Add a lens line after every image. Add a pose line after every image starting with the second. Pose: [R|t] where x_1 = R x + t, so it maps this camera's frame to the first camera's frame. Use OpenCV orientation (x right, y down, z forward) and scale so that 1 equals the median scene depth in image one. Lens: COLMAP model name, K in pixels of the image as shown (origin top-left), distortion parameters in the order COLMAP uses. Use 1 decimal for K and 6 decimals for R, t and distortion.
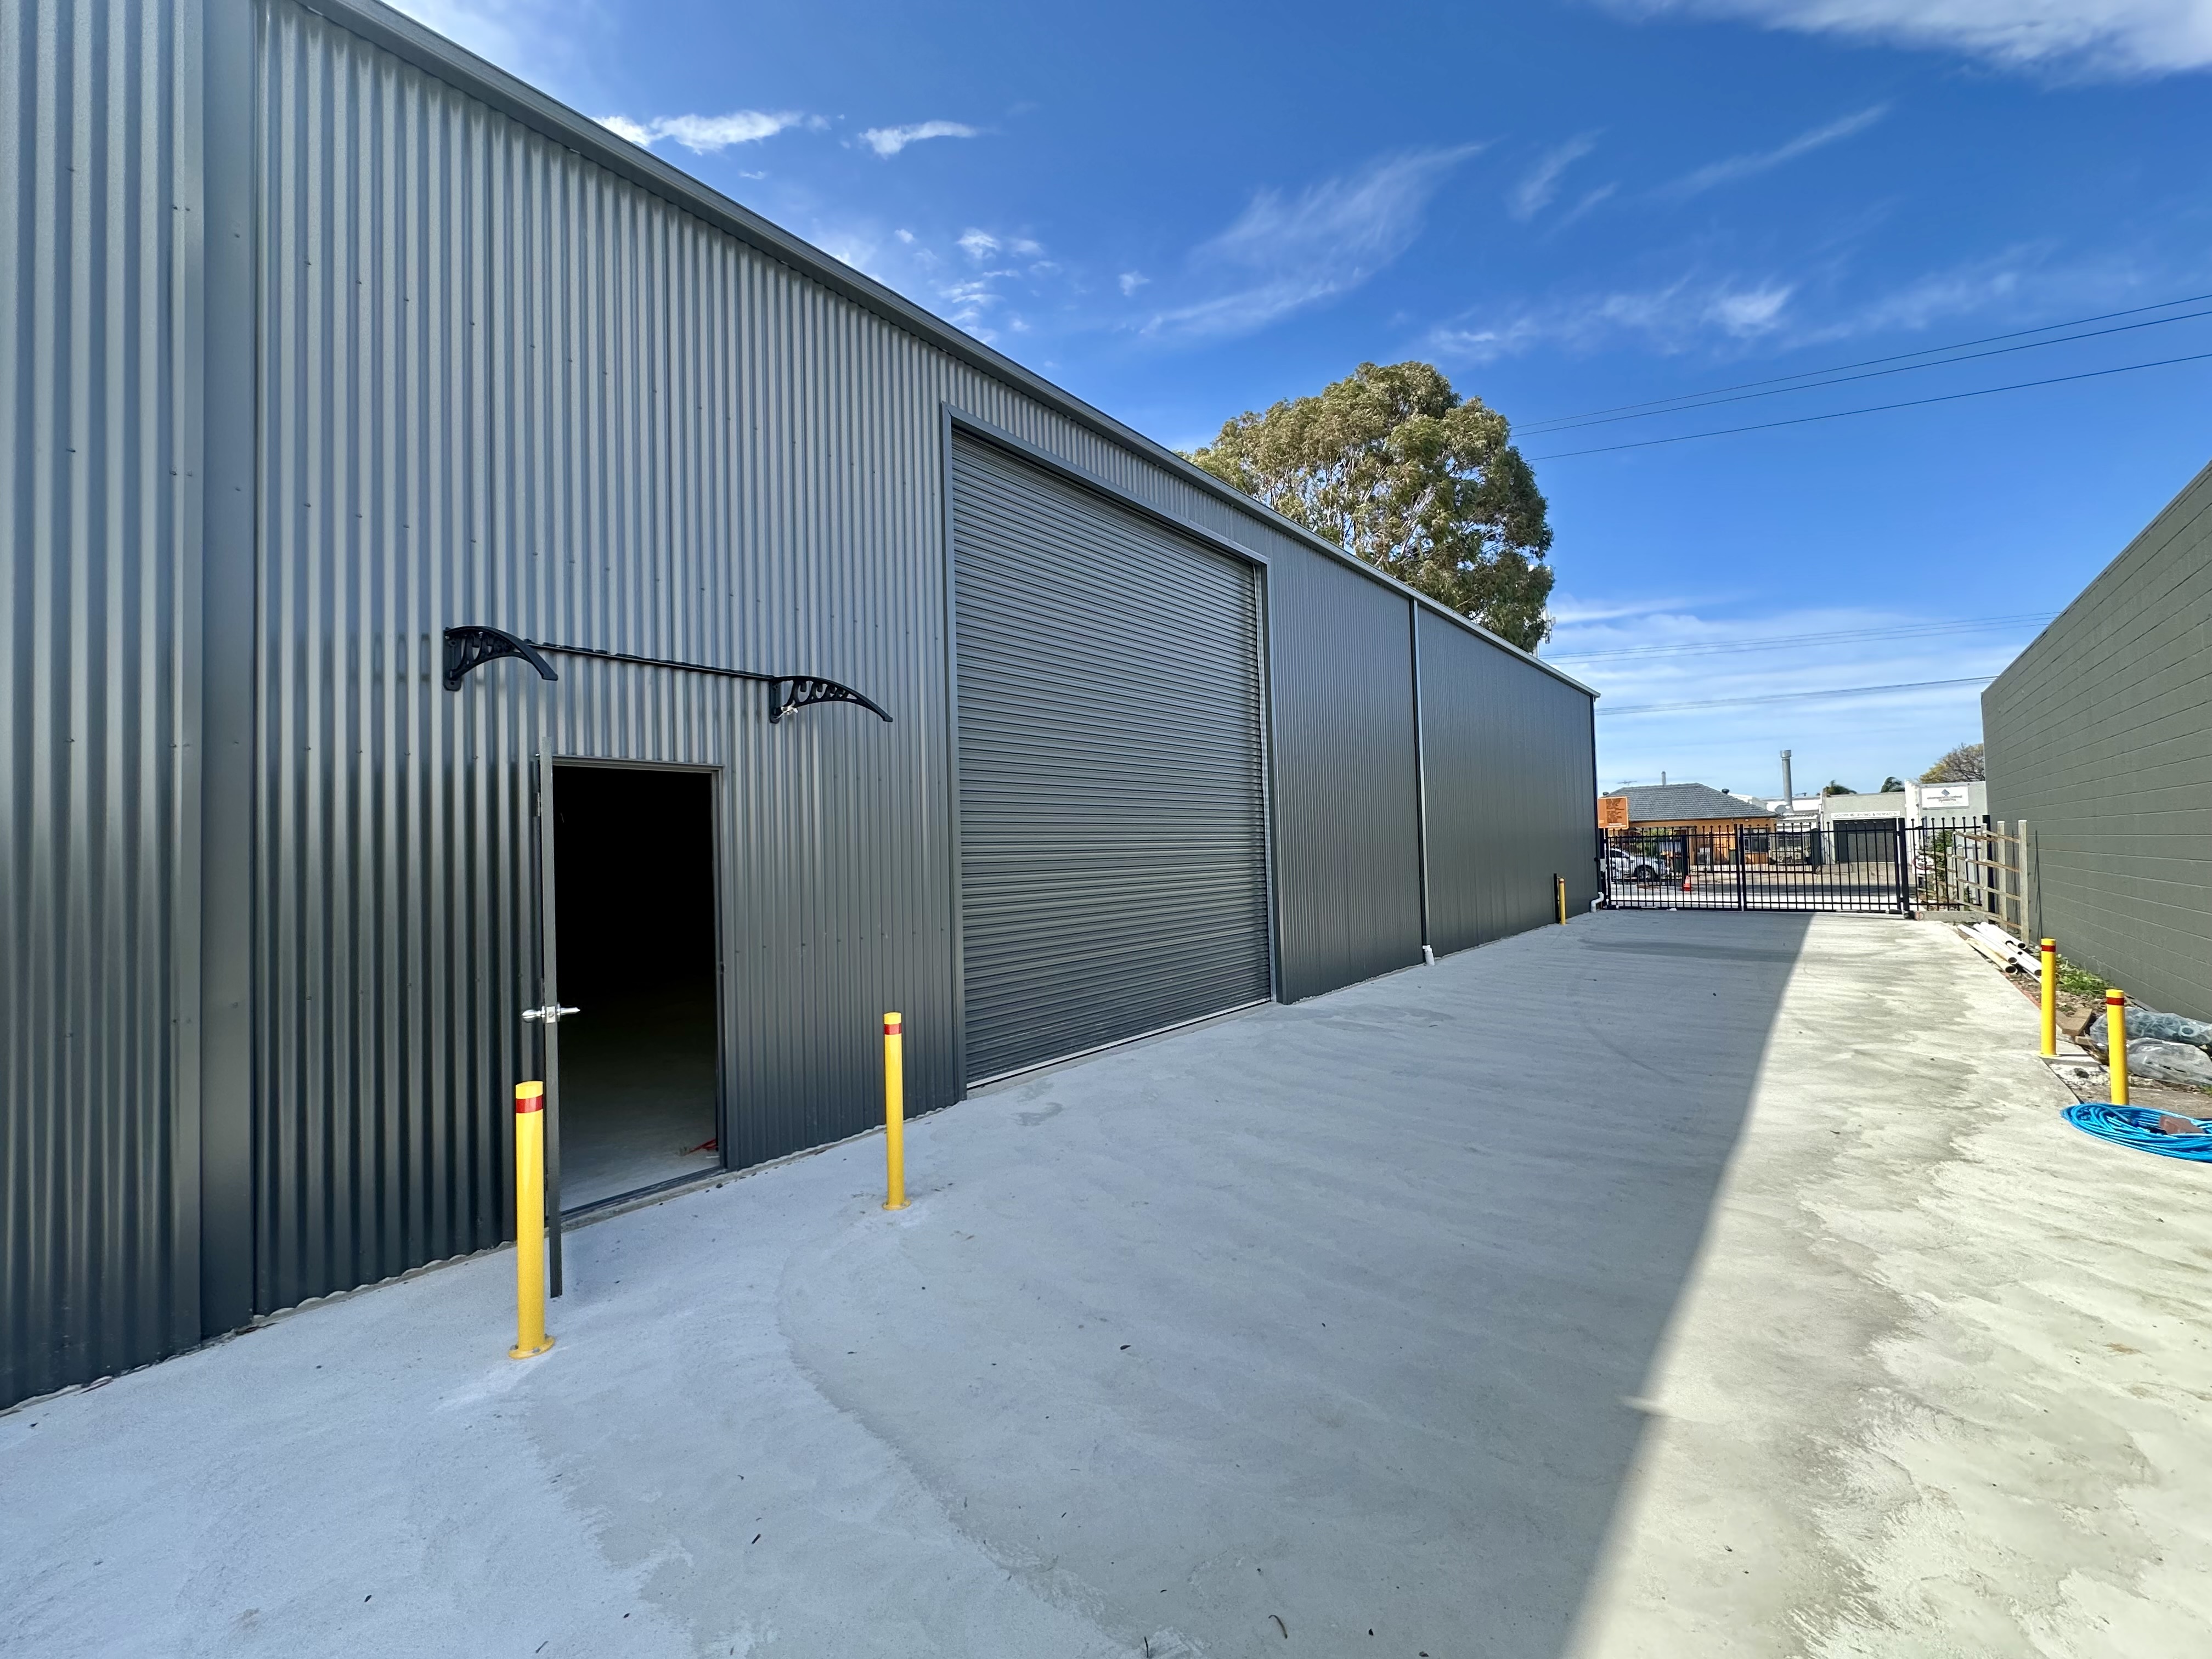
lens RADIAL K [[876.1, 0, 1106.0], [0, 876.1, 829.5], [0, 0, 1]] dist [0.000693, 0.000360]
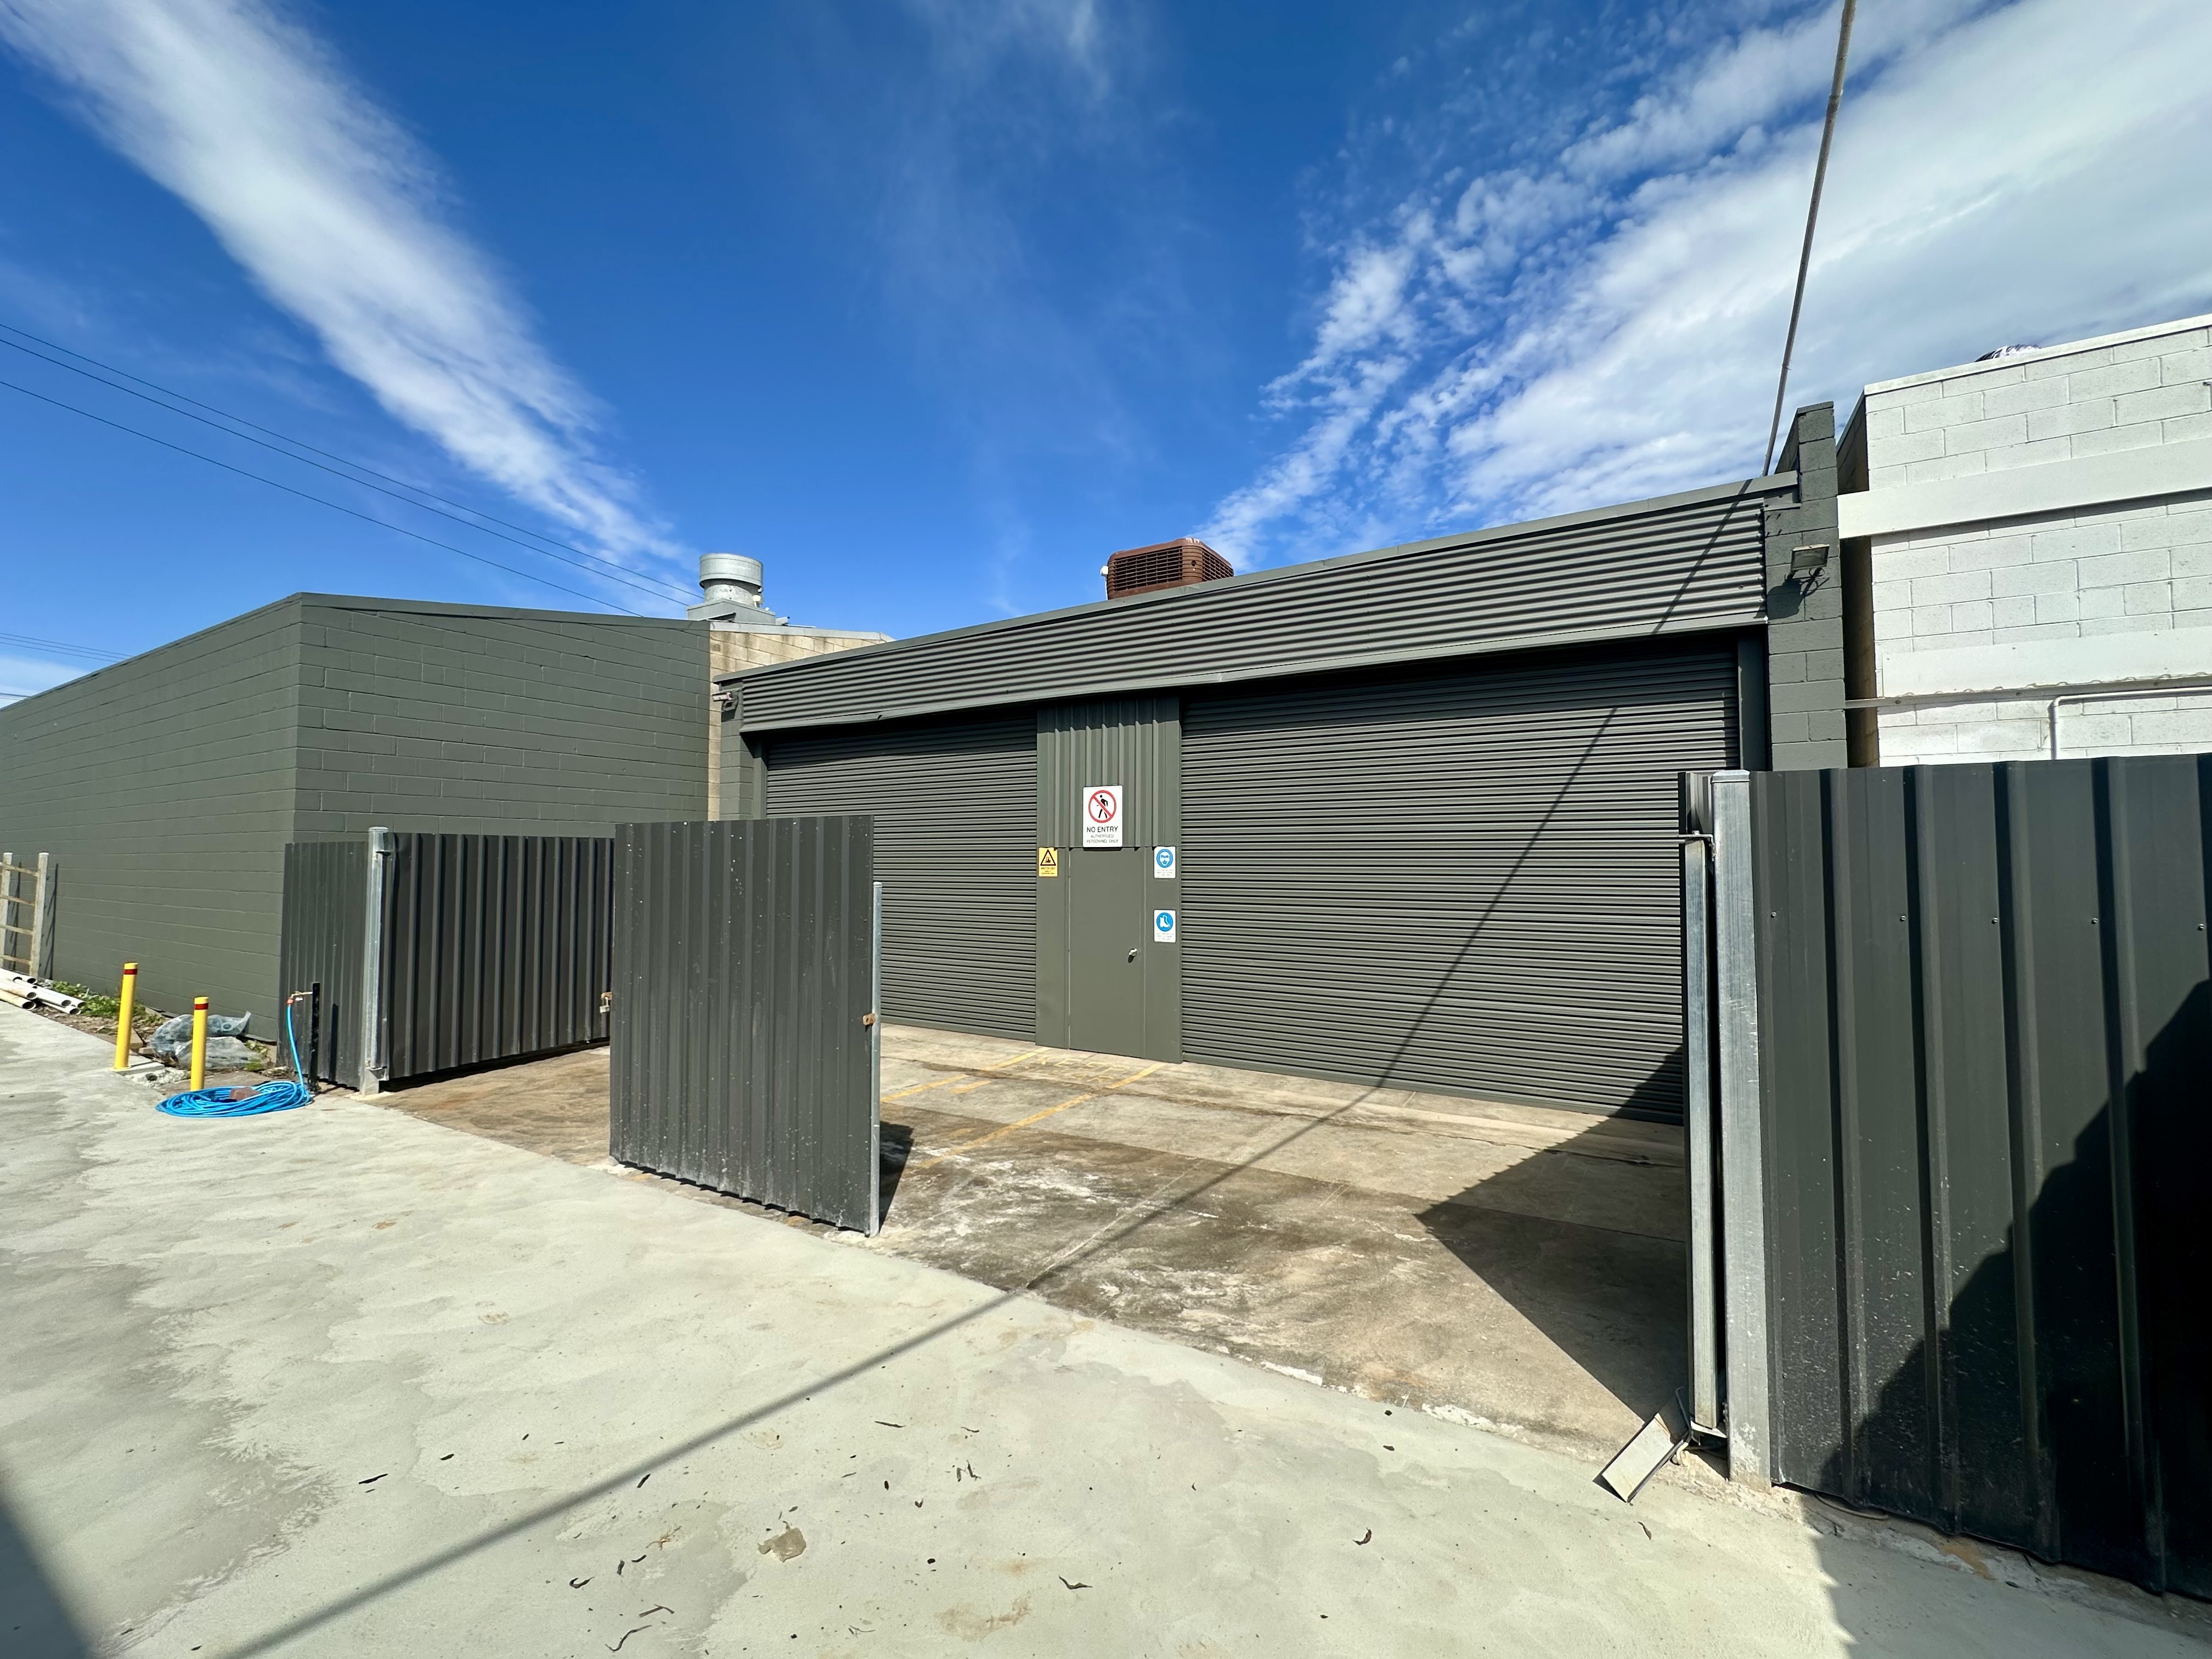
lens RADIAL K [[876.1, 0, 1106.0], [0, 876.1, 829.5], [0, 0, 1]] dist [0.000693, 0.000360]
pose [[-0.164136, 0.063072, 0.984419, -0.341158], [-0.025987, 0.997331, -0.068232, -0.001484], [-0.986095, -0.036782, -0.162059, -0.053007]]
